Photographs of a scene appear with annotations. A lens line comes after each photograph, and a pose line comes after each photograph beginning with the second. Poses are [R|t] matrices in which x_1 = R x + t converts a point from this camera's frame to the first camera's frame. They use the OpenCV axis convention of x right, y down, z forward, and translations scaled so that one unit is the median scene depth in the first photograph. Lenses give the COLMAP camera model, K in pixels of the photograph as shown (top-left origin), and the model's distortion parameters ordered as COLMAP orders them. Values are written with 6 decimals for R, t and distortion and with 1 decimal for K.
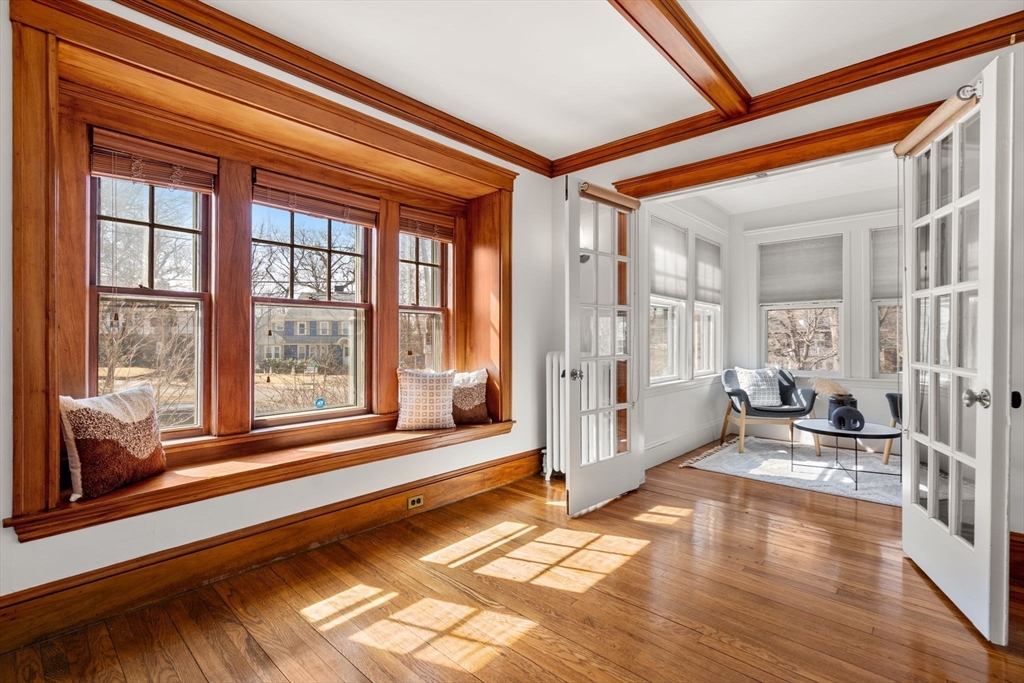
lens RADIAL K [[469.3, 0, 514.7], [0, 469.3, 341.3], [0, 0, 1]] dist [-0.000557, 0.000428]
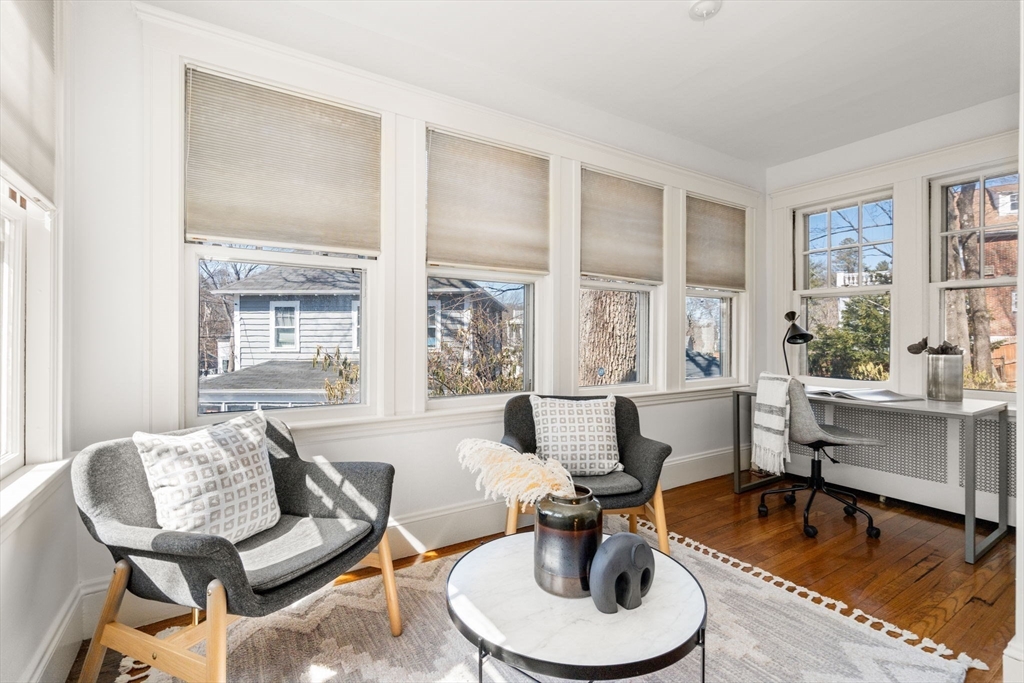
lens RADIAL K [[469.3, 0, 514.1], [0, 469.3, 338.8], [0, 0, 1]] dist [-0.000557, 0.000428]
pose [[0.260051, -0.000979, 0.965595, 0.460303], [0.001151, 0.999999, 0.000704, -0.004314], [-0.965594, 0.000928, 0.260051, 1.256802]]
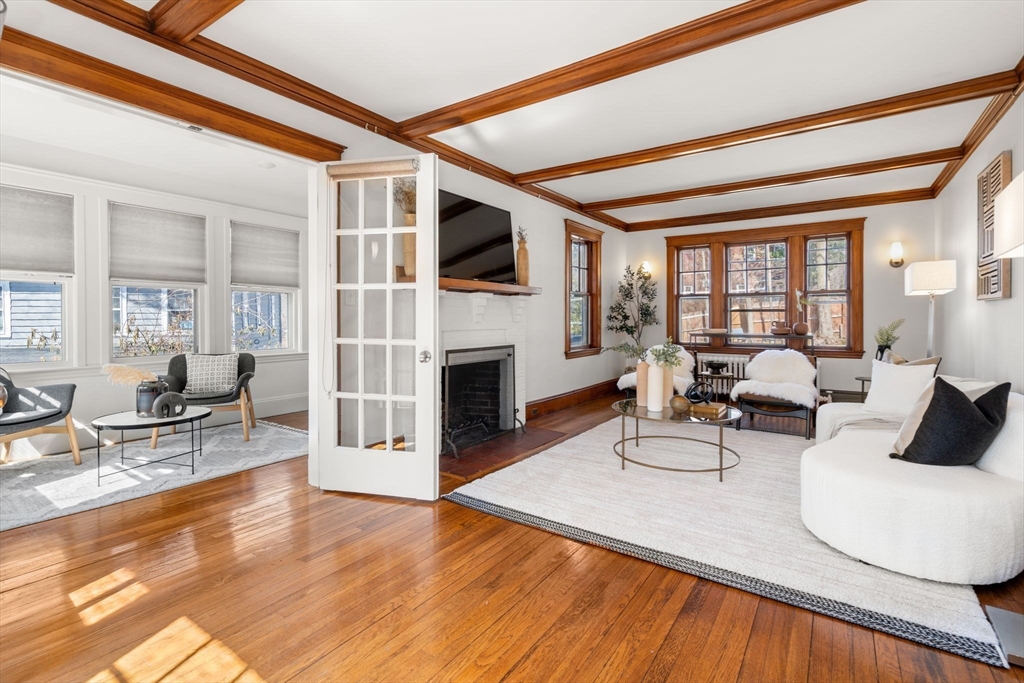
lens RADIAL K [[469.3, 0, 520.0], [0, 469.3, 319.4], [0, 0, 1]] dist [-0.000557, 0.000428]
pose [[-0.134945, 0.003222, 0.990848, -0.407451], [0.008140, 0.999965, -0.002143, 0.000196], [-0.990820, 0.007776, -0.134966, 0.544257]]
